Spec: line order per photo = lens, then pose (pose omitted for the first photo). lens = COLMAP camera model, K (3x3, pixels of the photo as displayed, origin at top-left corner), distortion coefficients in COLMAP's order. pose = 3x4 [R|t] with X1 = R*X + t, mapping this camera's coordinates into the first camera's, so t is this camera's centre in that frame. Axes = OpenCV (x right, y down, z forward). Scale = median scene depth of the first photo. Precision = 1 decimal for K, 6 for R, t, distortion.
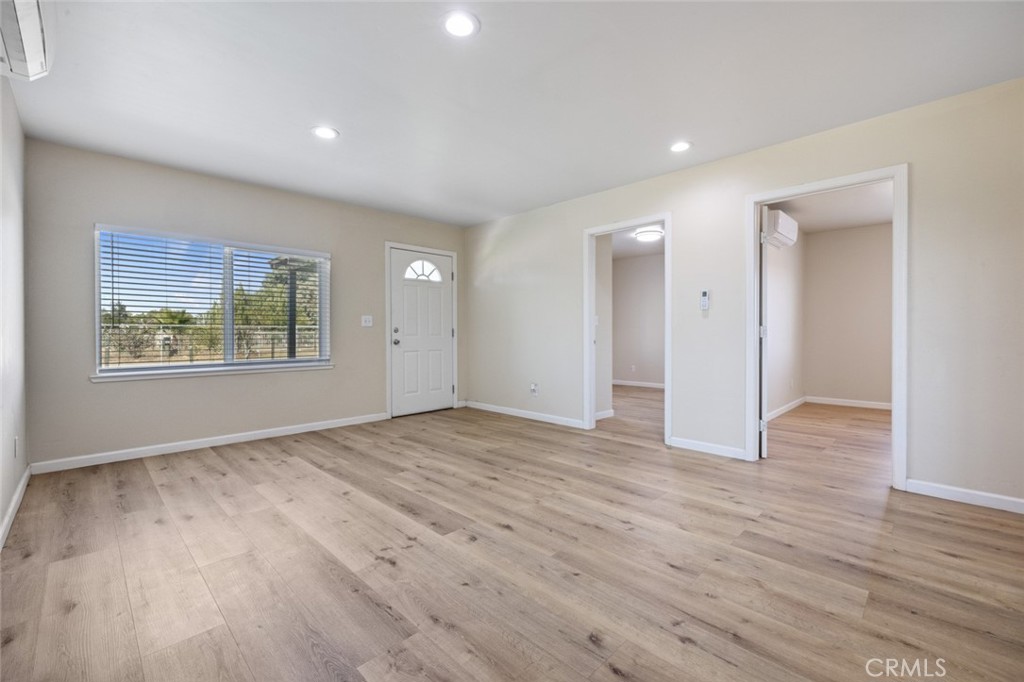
lens RADIAL K [[429.3, 0, 508.9], [0, 429.3, 337.4], [0, 0, 1]] dist [-0.000568, -0.000215]
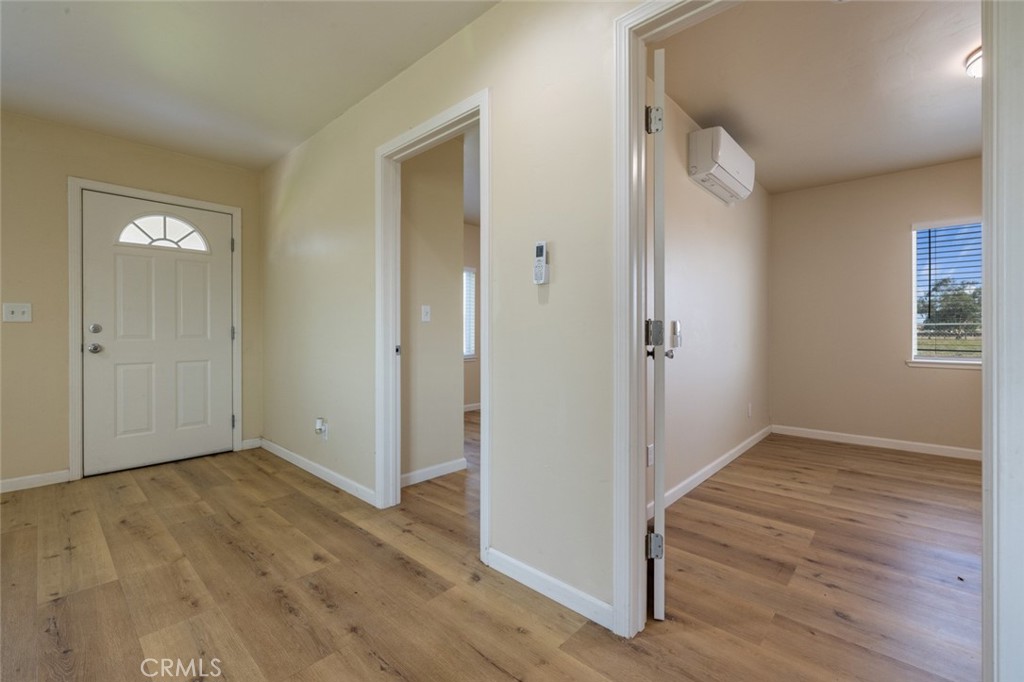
lens RADIAL K [[429.7, 0, 512.9], [0, 429.7, 334.9], [0, 0, 1]] dist [-0.002870, -0.000272]
pose [[0.998952, 0.002757, 0.045687, 0.287617], [-0.002415, 0.999969, -0.007545, -0.005109], [-0.045706, 0.007427, 0.998927, 0.383006]]
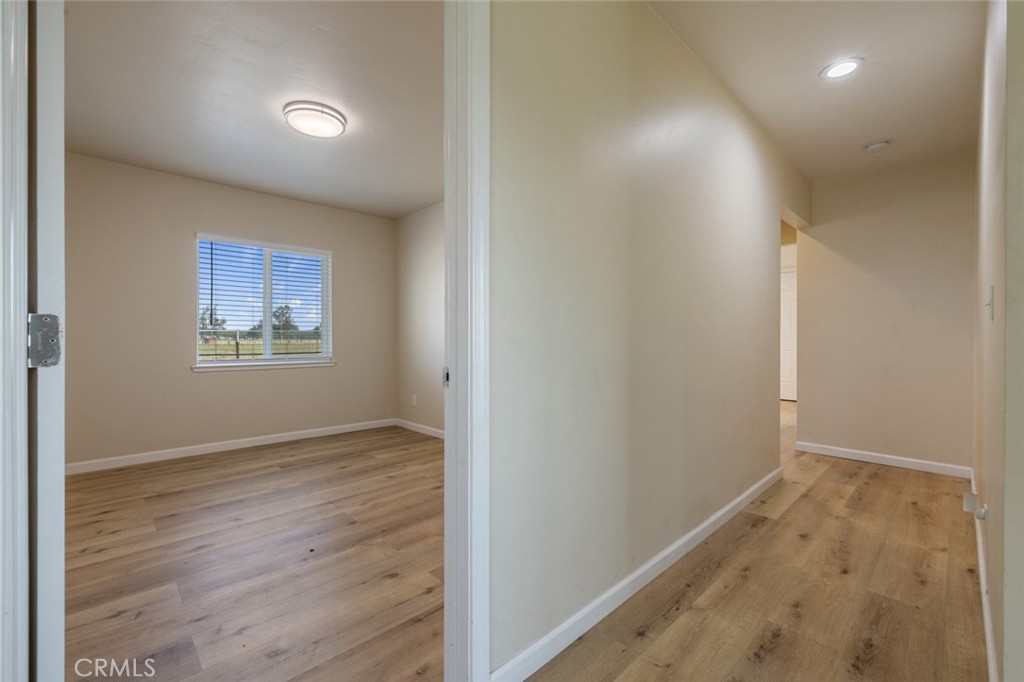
lens RADIAL K [[429.7, 0, 512.9], [0, 429.7, 334.9], [0, 0, 1]] dist [-0.002870, -0.000272]
pose [[0.018388, 0.008507, 0.999795, 0.261410], [0.012583, 0.999883, -0.008739, -0.008919], [-0.999752, 0.012741, 0.018279, 0.517825]]
